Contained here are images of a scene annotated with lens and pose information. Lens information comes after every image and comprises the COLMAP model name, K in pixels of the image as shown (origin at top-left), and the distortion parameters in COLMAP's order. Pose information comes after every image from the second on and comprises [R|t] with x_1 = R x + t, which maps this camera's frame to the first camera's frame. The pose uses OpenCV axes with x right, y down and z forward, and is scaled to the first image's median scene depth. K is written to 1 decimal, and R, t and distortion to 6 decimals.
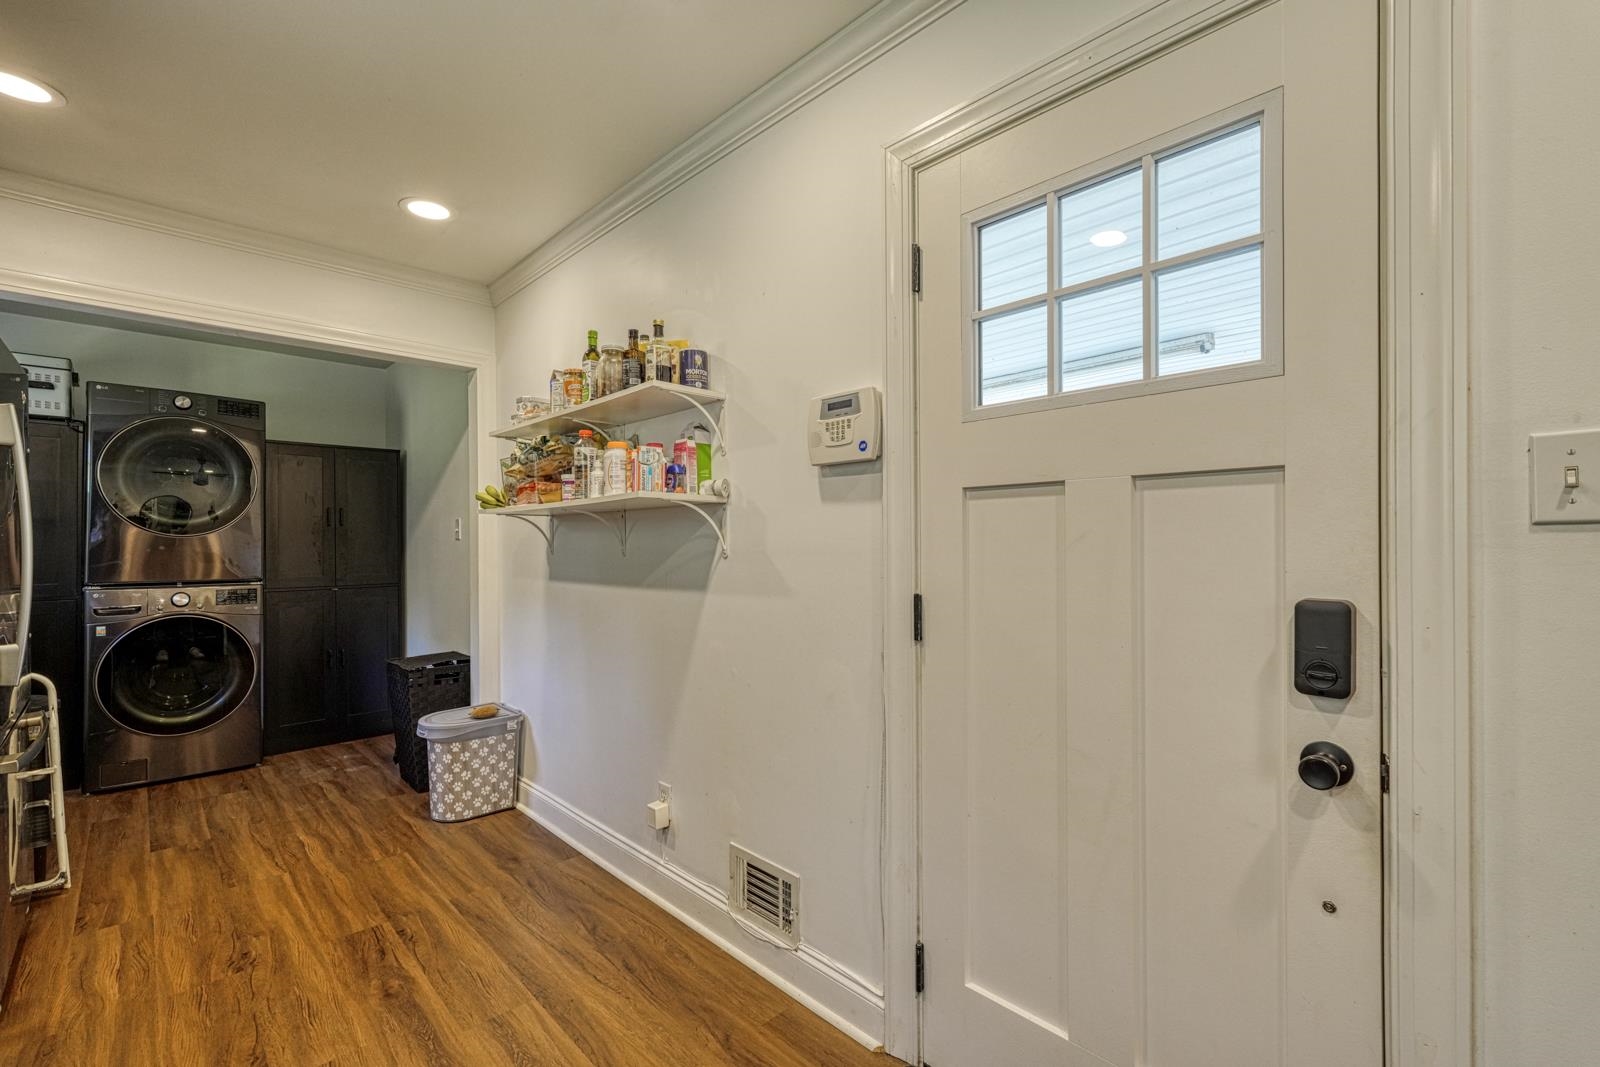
lens RADIAL K [[701.9, 0, 804.3], [0, 701.9, 541.4], [0, 0, 1]] dist [0.001484, 0.000194]
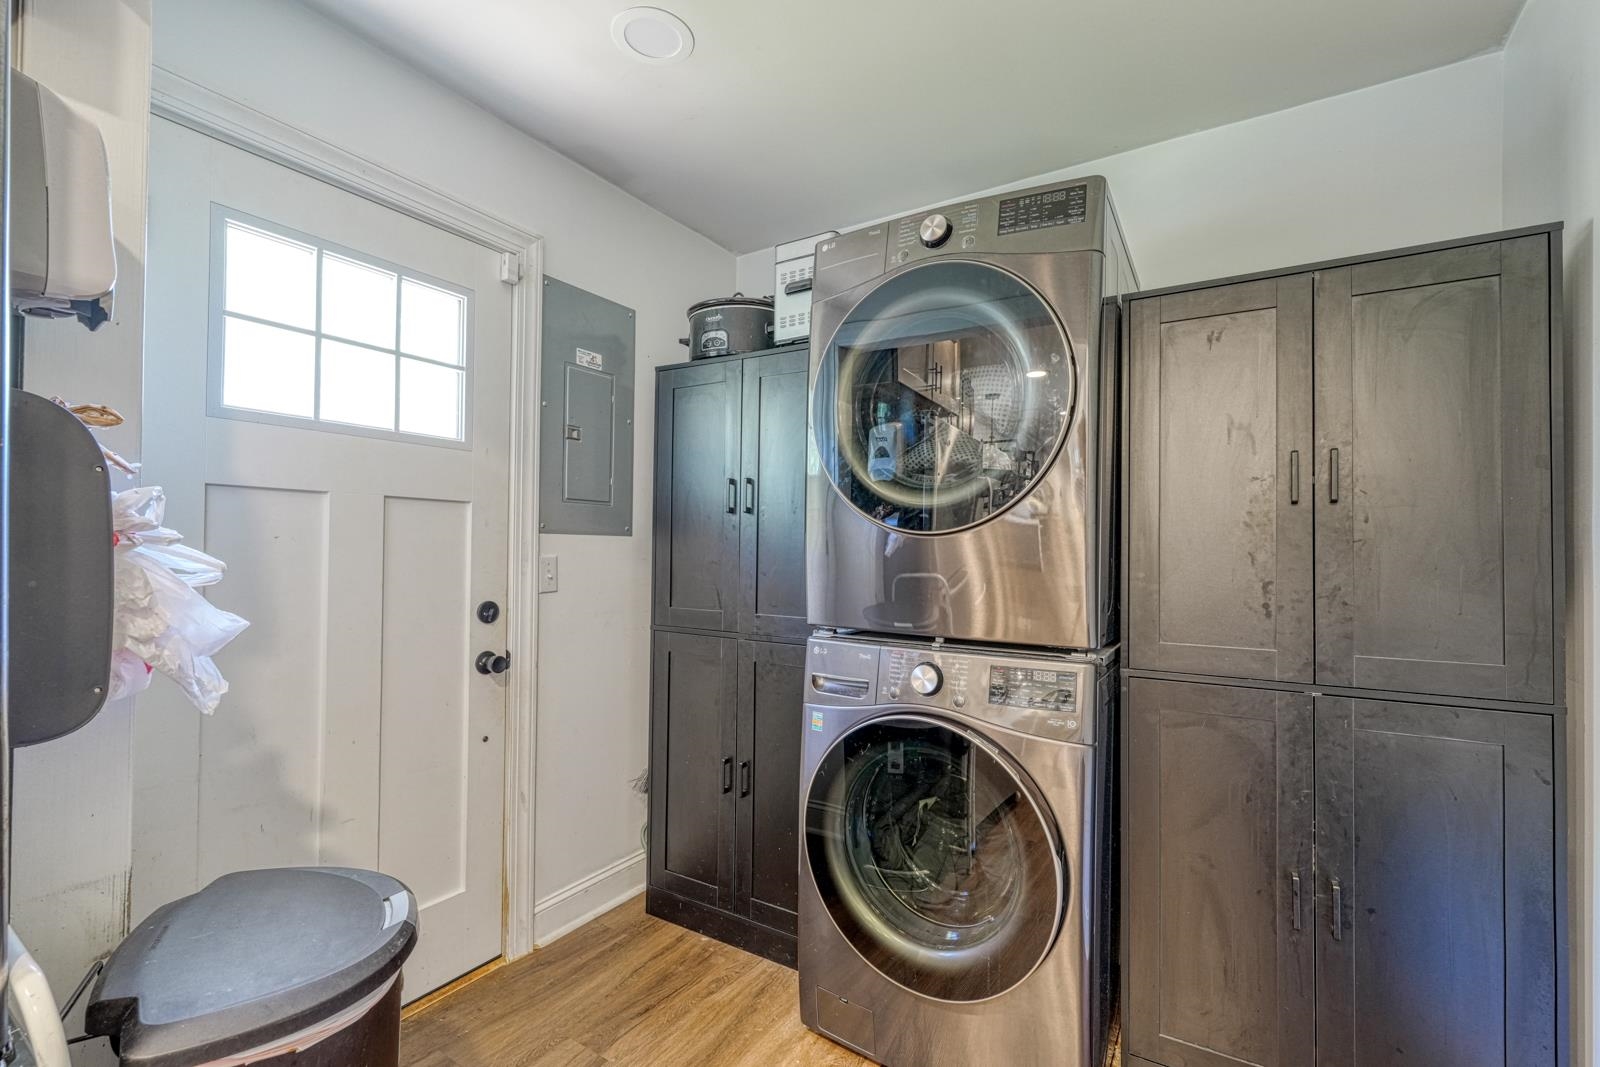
lens RADIAL K [[701.9, 0, 799.6], [0, 701.9, 543.5], [0, 0, 1]] dist [0.001484, 0.000194]
pose [[0.238205, -0.003026, -0.971210, -0.558686], [-0.011465, 0.999917, -0.005927, 0.001862], [0.971147, 0.012547, 0.238151, 0.949953]]
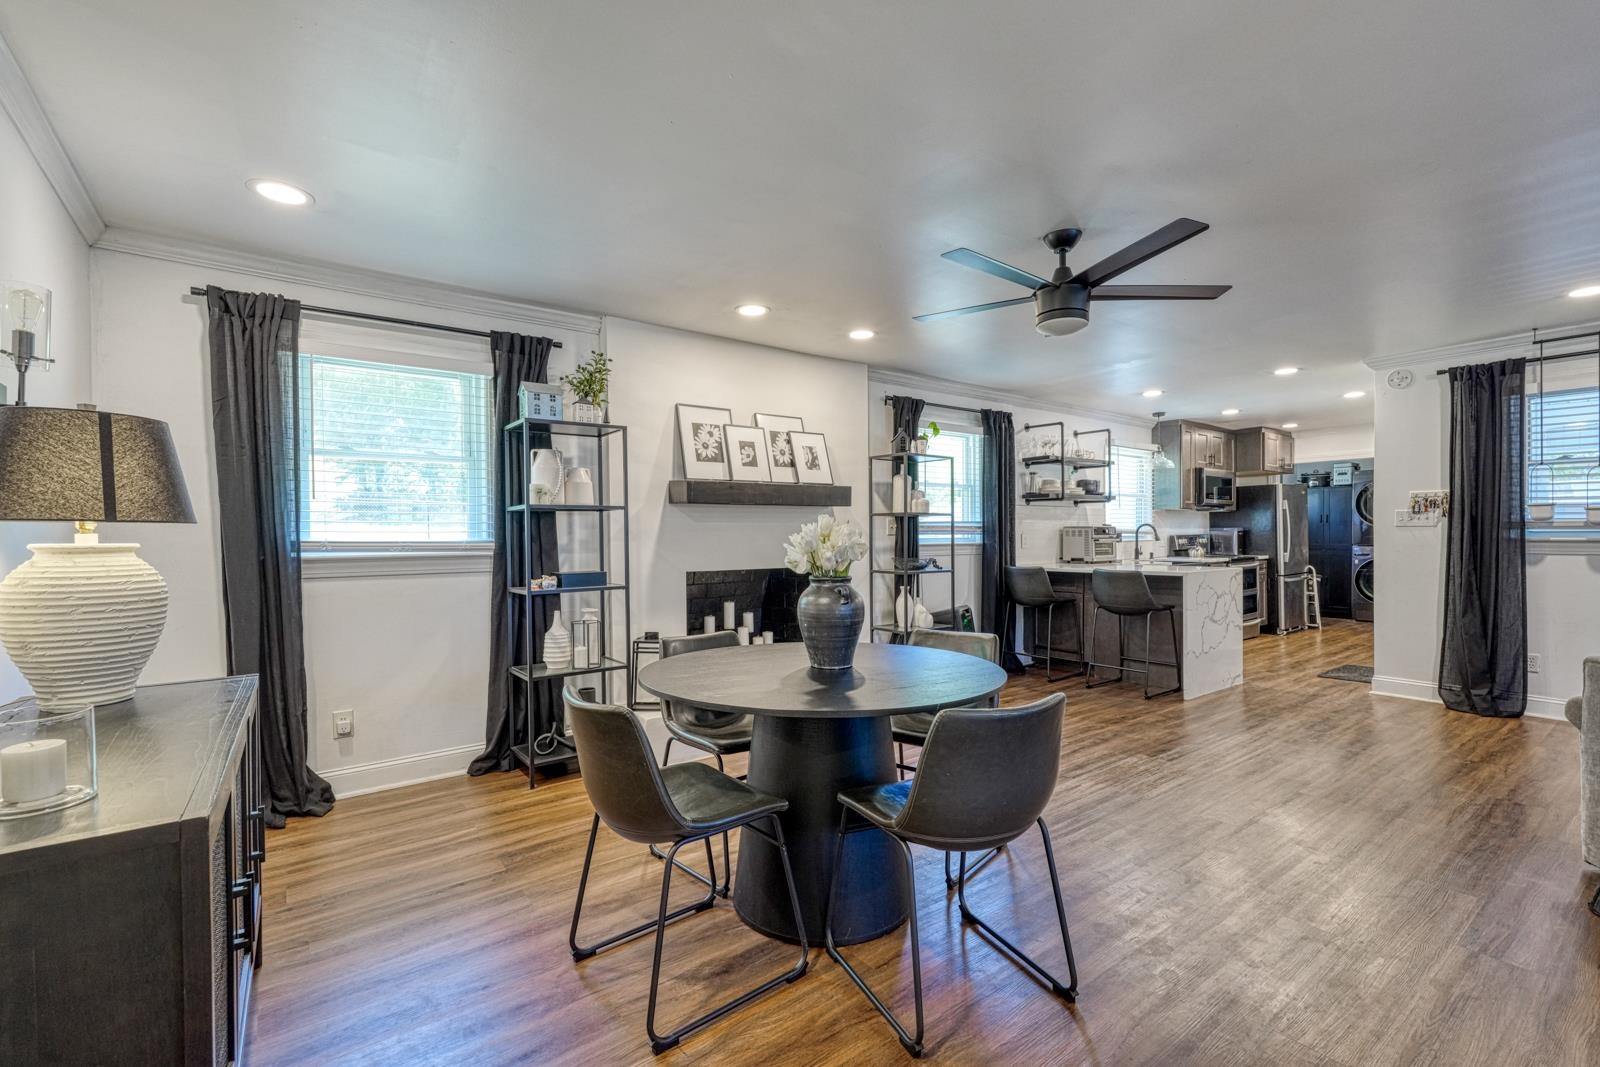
lens RADIAL K [[701.9, 0, 789.2], [0, 701.9, 544.7], [0, 0, 1]] dist [0.001484, 0.000194]
pose [[-0.123405, 0.016609, -0.992217, 2.199287], [0.011763, 0.999814, 0.015273, -0.008255], [0.992287, -0.009787, -0.123577, -0.949103]]
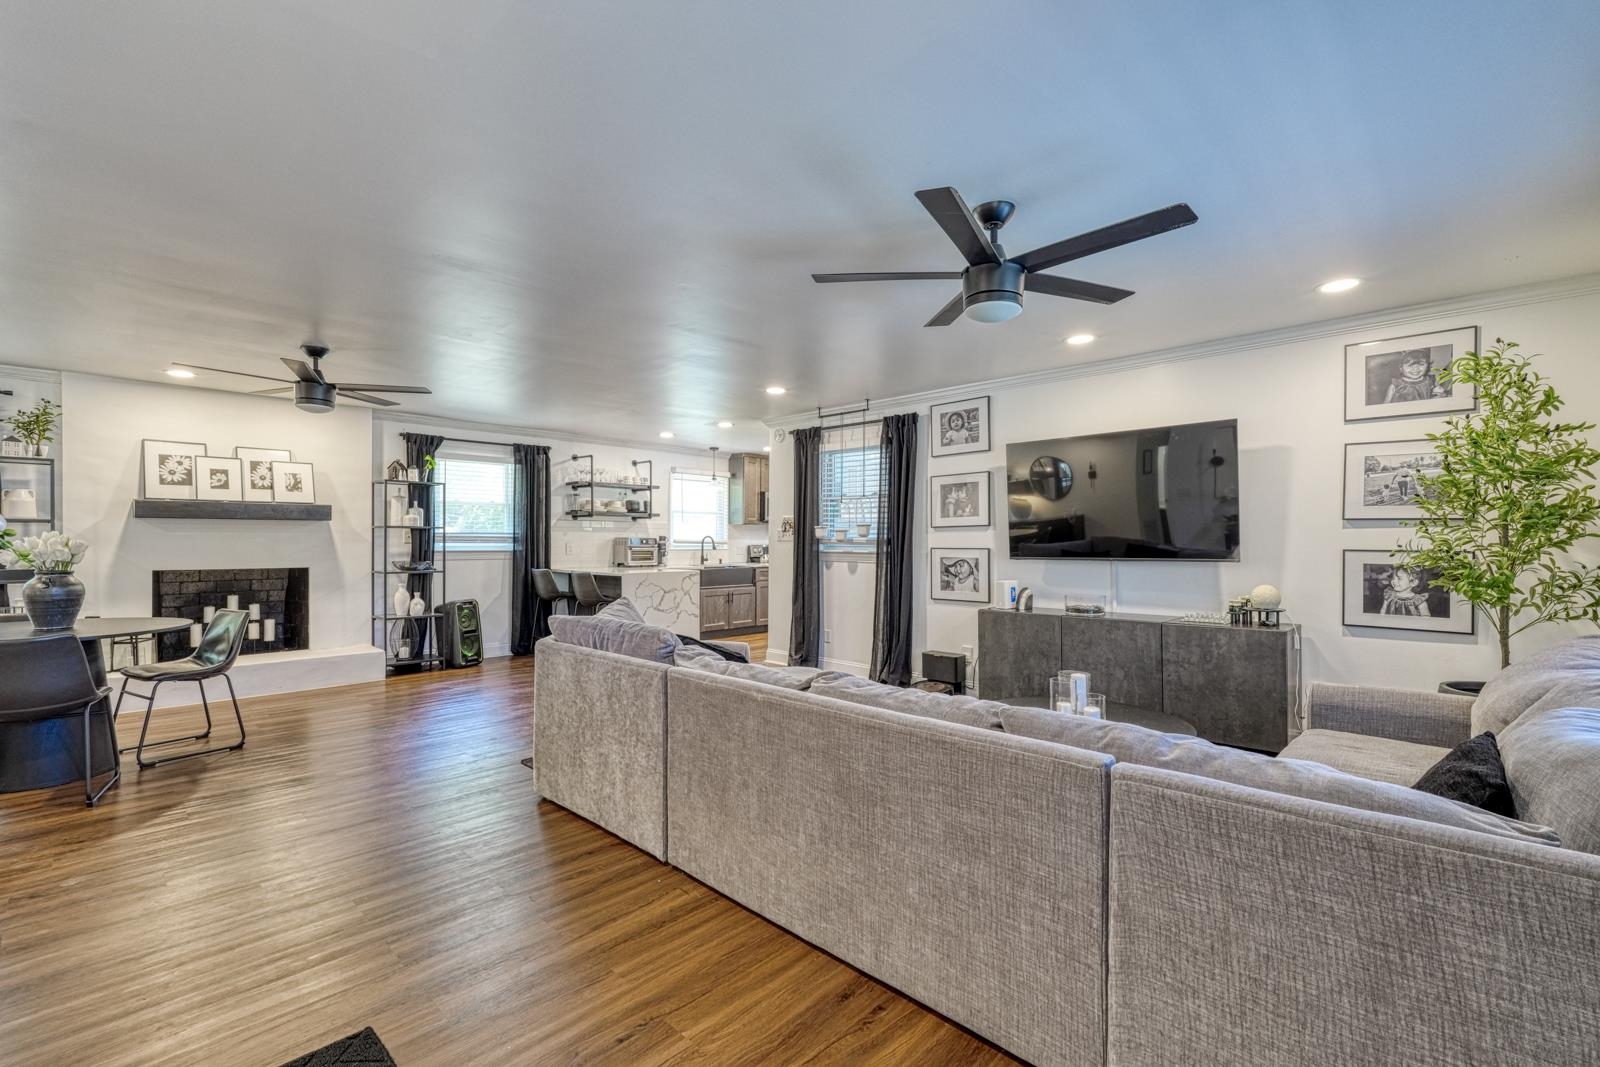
lens RADIAL K [[701.9, 0, 791.6], [0, 701.9, 537.7], [0, 0, 1]] dist [0.001484, 0.000194]
pose [[0.033174, -0.002035, -0.999448, 2.674065], [0.000183, 0.999998, -0.002030, -0.014933], [0.999450, -0.000116, 0.033174, 0.233253]]
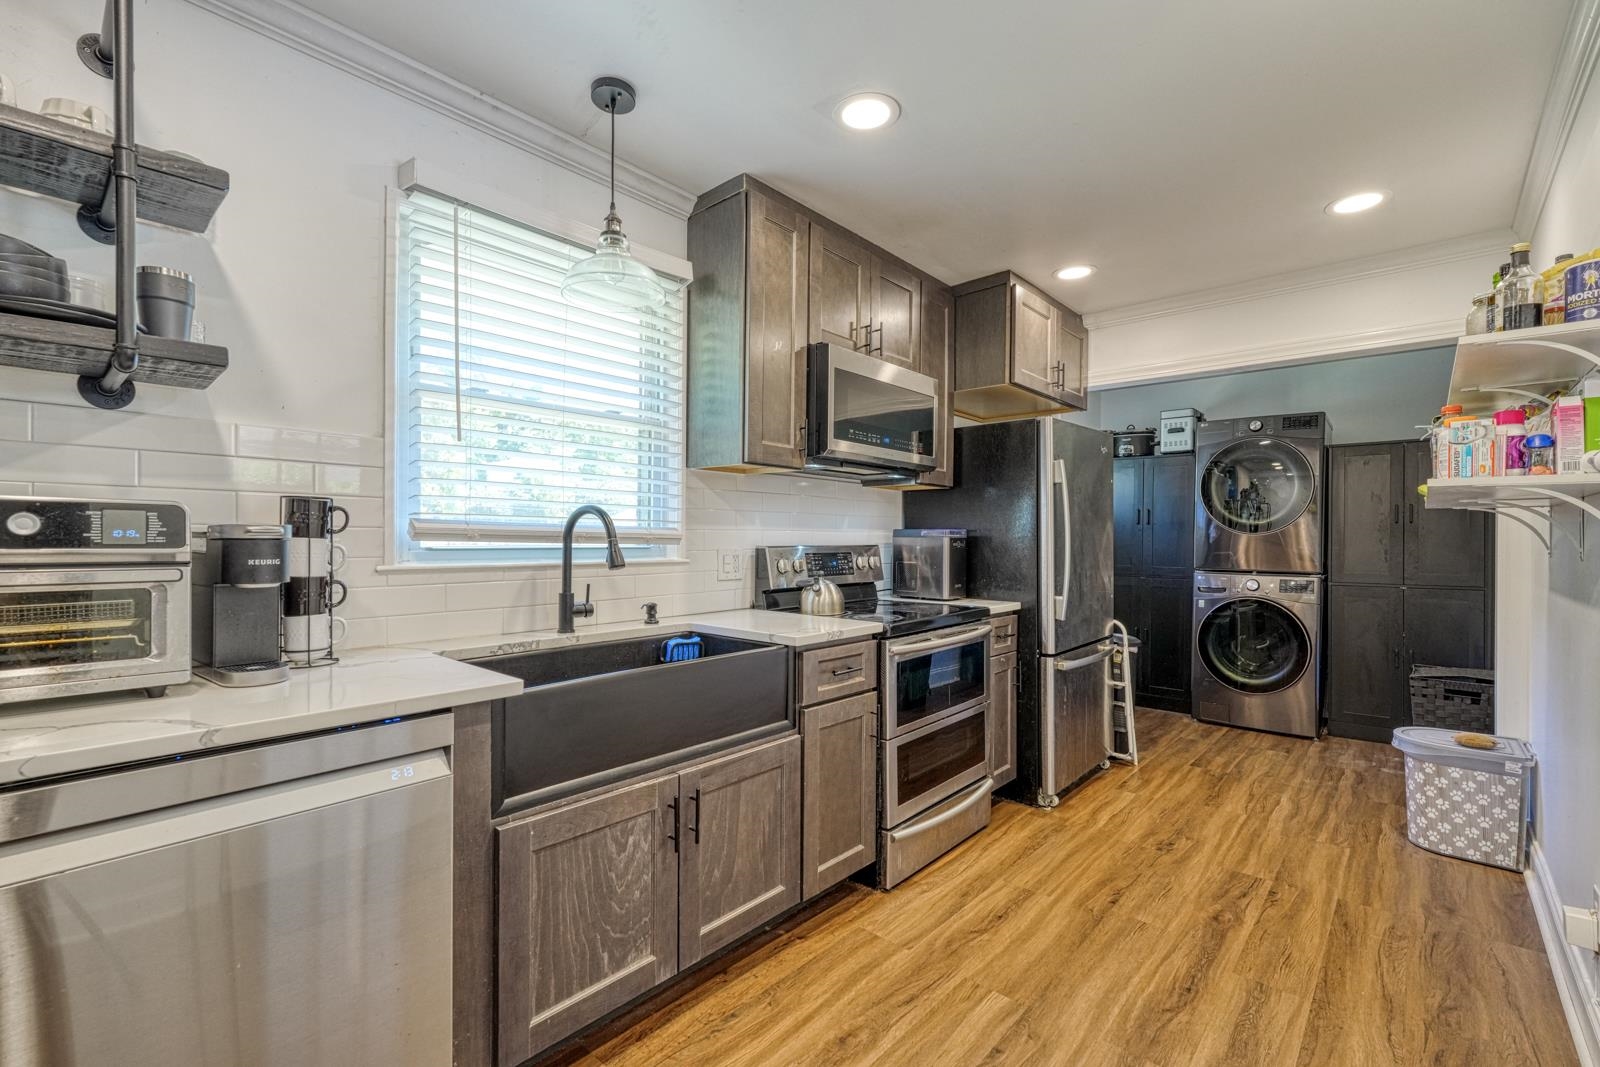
lens RADIAL K [[701.9, 0, 799.8], [0, 701.9, 542.2], [0, 0, 1]] dist [0.001484, 0.000194]
pose [[0.078402, 0.009485, -0.996877, 0.331514], [-0.003780, 0.999950, 0.009217, -0.001575], [0.996915, 0.003046, 0.078434, 0.122565]]
